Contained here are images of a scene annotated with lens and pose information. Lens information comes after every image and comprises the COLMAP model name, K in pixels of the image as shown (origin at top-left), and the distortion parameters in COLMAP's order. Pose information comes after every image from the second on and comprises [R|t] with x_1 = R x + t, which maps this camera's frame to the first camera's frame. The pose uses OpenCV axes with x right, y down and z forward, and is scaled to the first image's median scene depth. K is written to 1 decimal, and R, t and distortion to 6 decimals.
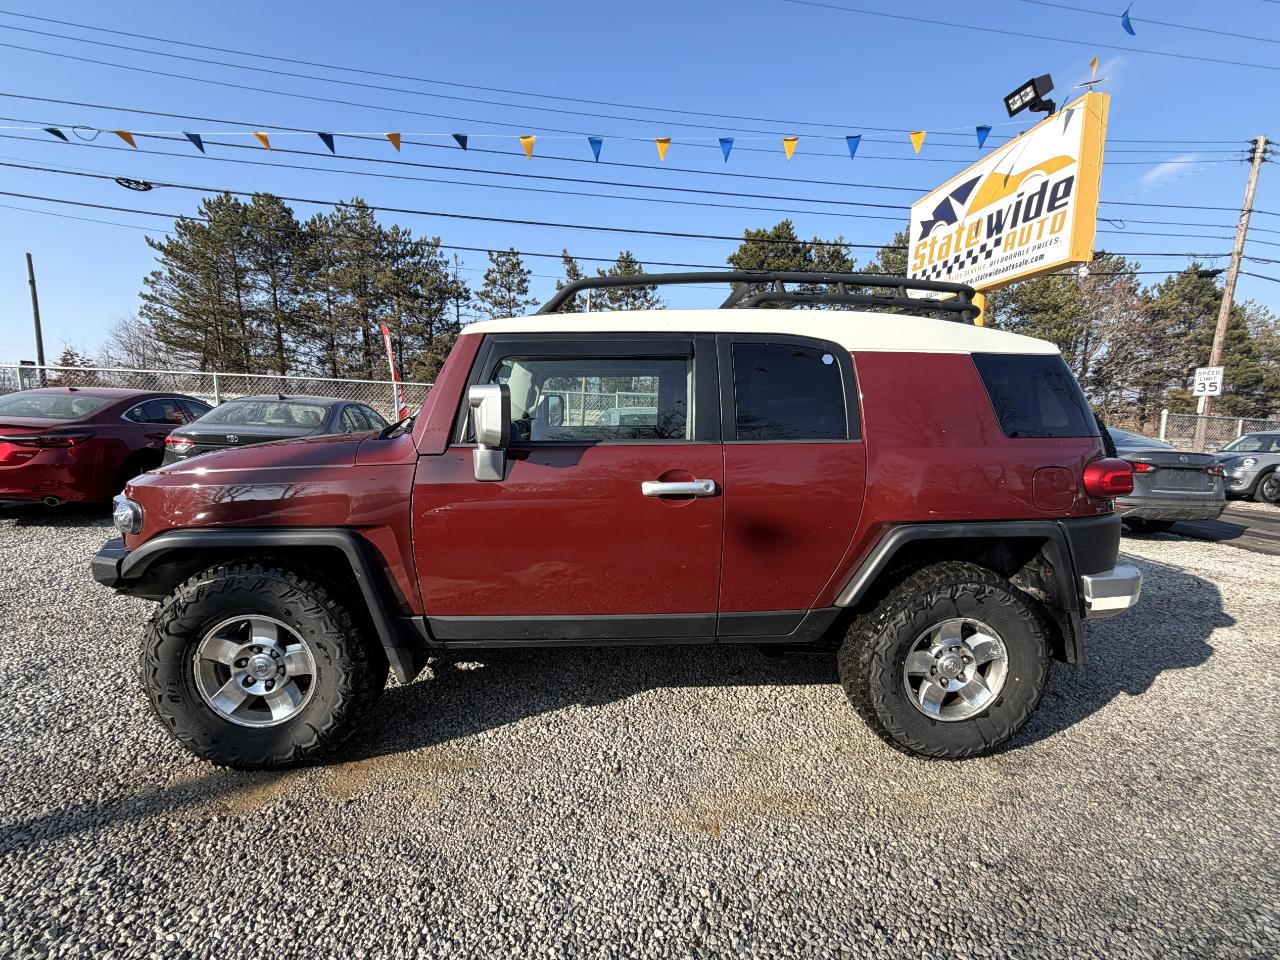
lens RADIAL K [[566.3, 0, 655.1], [0, 566.3, 485.2], [0, 0, 1]] dist [0.002997, 0.000289]
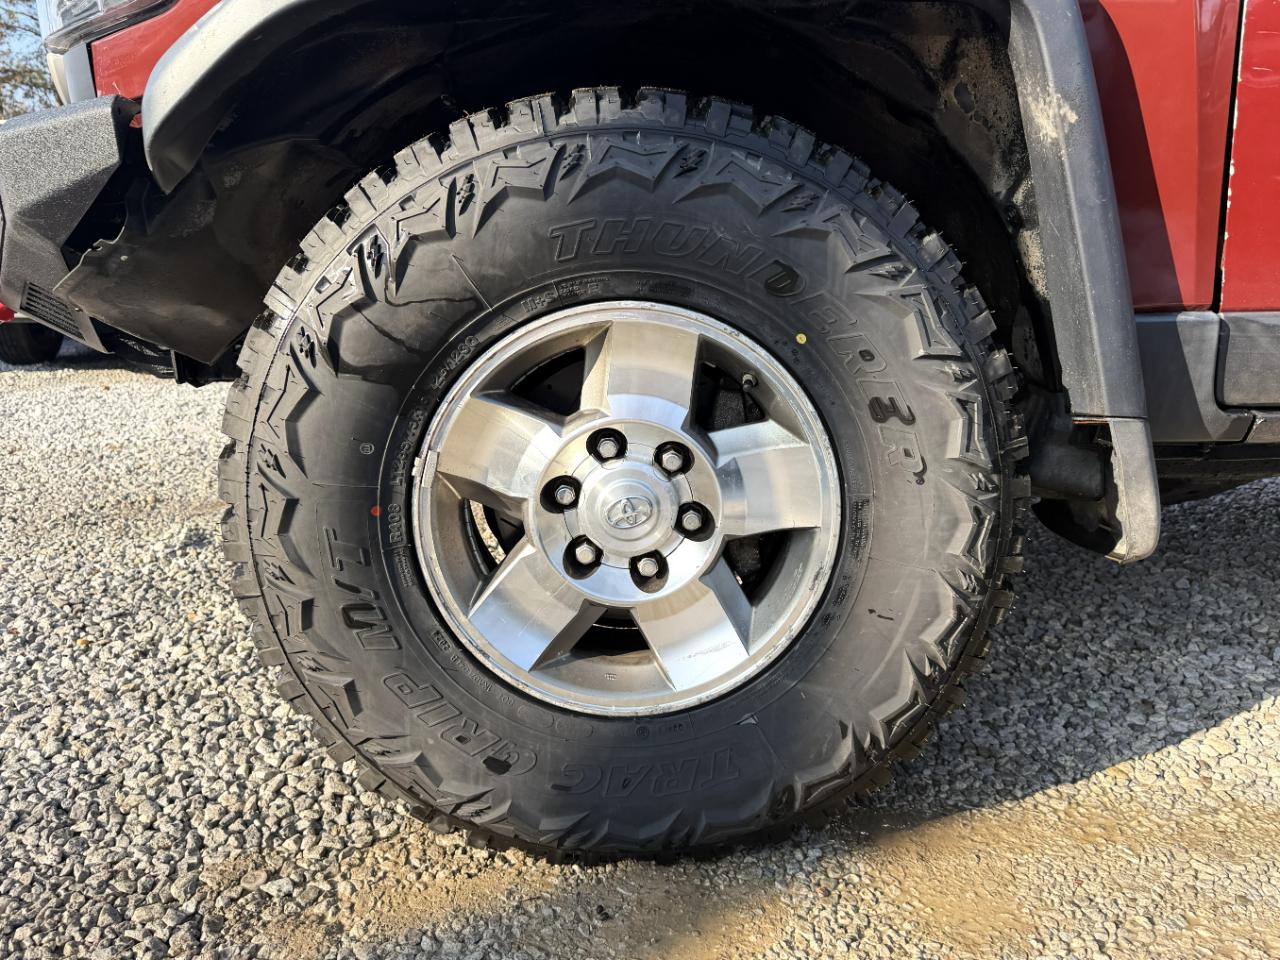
lens RADIAL K [[919.1, 0, 640.0], [0, 919.1, 480.0], [0, 0, 1]] dist [0.002433, -0.004941]
pose [[0.999642, -0.020648, -0.017020, -0.696192], [0.022064, 0.995900, 0.087731, 0.273719], [0.015138, -0.088075, 0.995999, 0.562788]]
